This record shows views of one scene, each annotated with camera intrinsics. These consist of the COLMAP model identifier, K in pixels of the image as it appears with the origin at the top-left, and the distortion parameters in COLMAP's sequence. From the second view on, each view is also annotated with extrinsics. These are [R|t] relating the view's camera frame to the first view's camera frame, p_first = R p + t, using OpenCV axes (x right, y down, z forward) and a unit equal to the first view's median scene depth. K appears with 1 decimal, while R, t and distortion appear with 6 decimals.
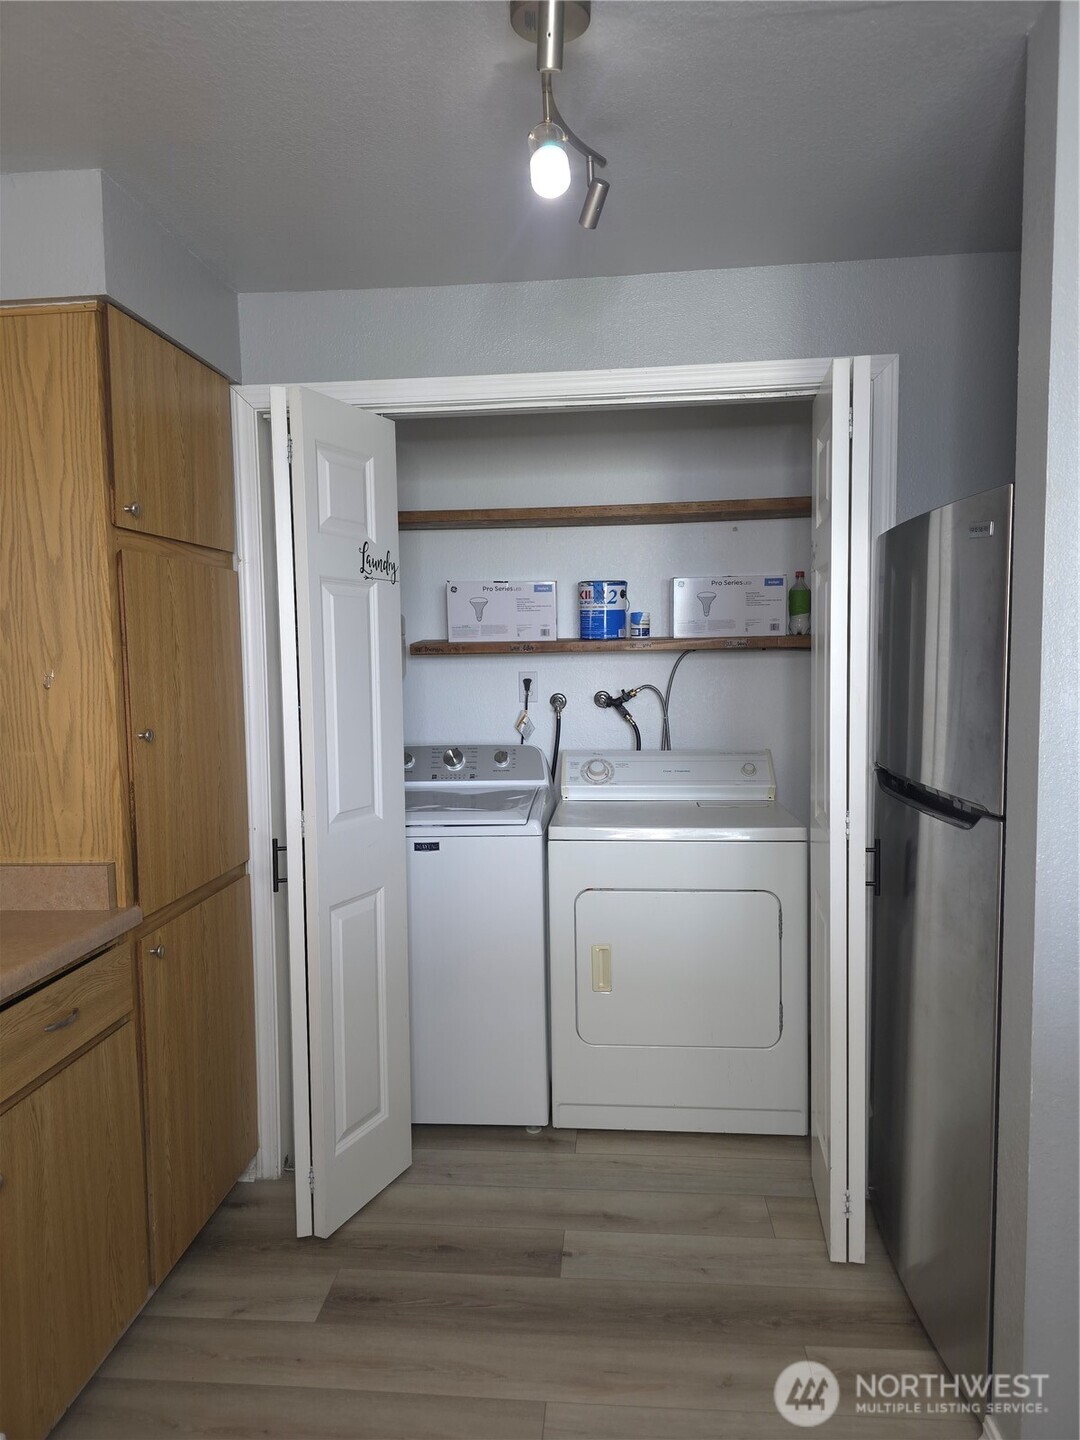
lens RADIAL K [[986.4, 0, 544.4], [0, 986.4, 725.8], [0, 0, 1]] dist [0.010839, 0.001952]
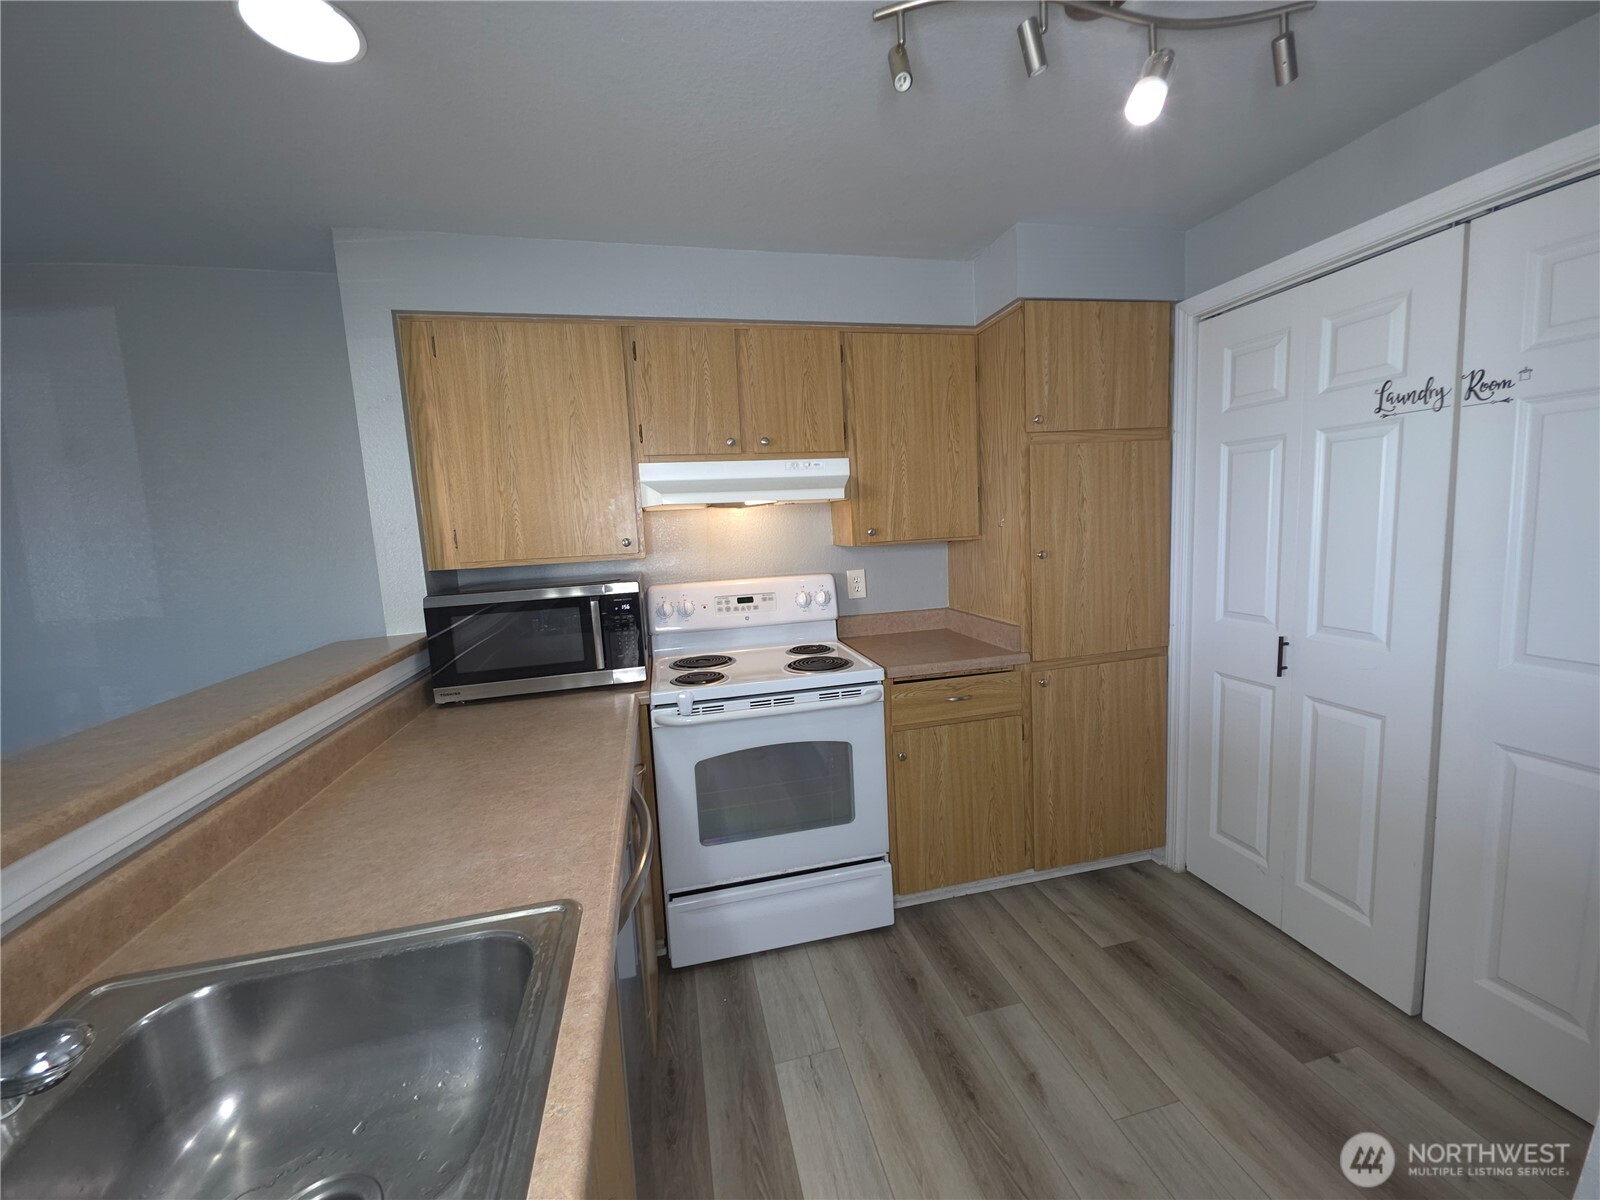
lens RADIAL K [[637.8, 0, 801.3], [0, 637.8, 594.7], [0, 0, 1]] dist [0.020714, -0.010933]
pose [[0.305467, 0.109222, -0.945918, 0.498479], [-0.025398, 0.993981, 0.106570, -0.027803], [0.951864, -0.008529, 0.306402, 0.266054]]
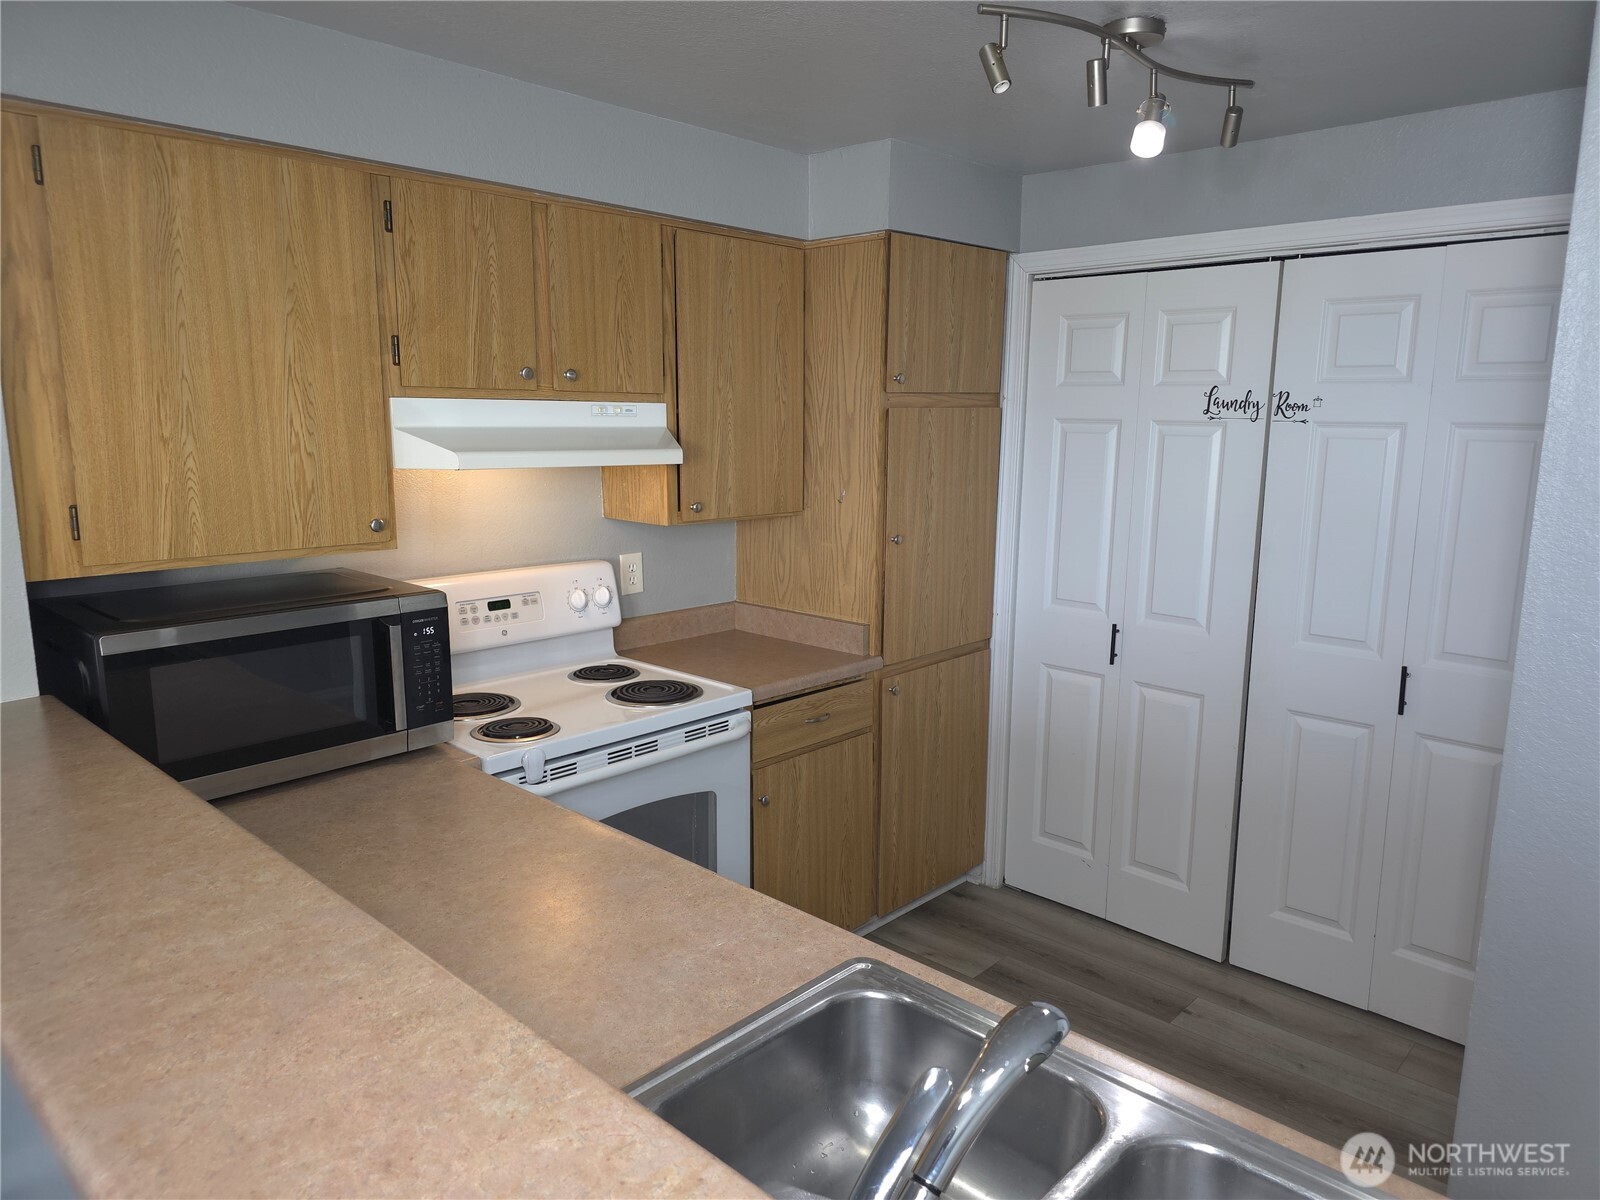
lens RADIAL K [[1107.8, 0, 800.0], [0, 1107.8, 600.0], [0, 0, 1]] dist [0.112343, -0.142197]
pose [[0.784038, 0.130942, -0.606744, 0.452391], [-0.067470, 0.989682, 0.126400, -0.093476], [0.617035, -0.058165, 0.784783, -0.330971]]
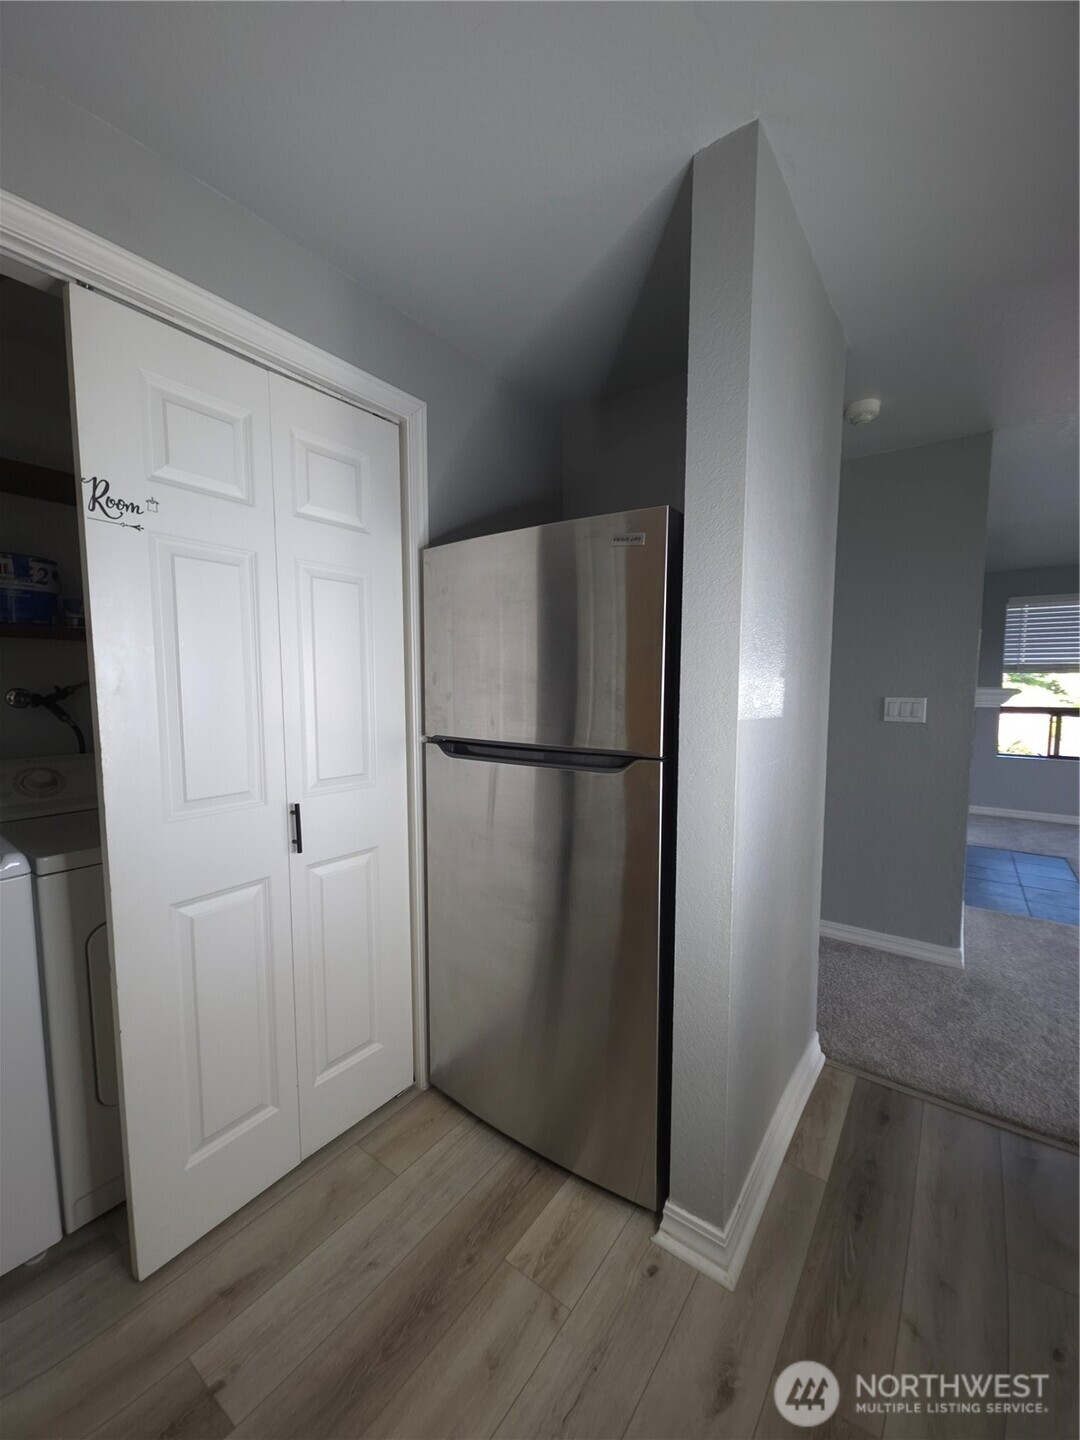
lens RADIAL K [[574.0, 0, 545.3], [0, 574.0, 730.6], [0, 0, 1]] dist [0.020714, -0.010933]
pose [[0.522182, -0.061213, 0.850634, -0.218908], [0.056774, 0.997703, 0.036945, 0.014575], [-0.850942, 0.029002, 0.524458, 0.579479]]
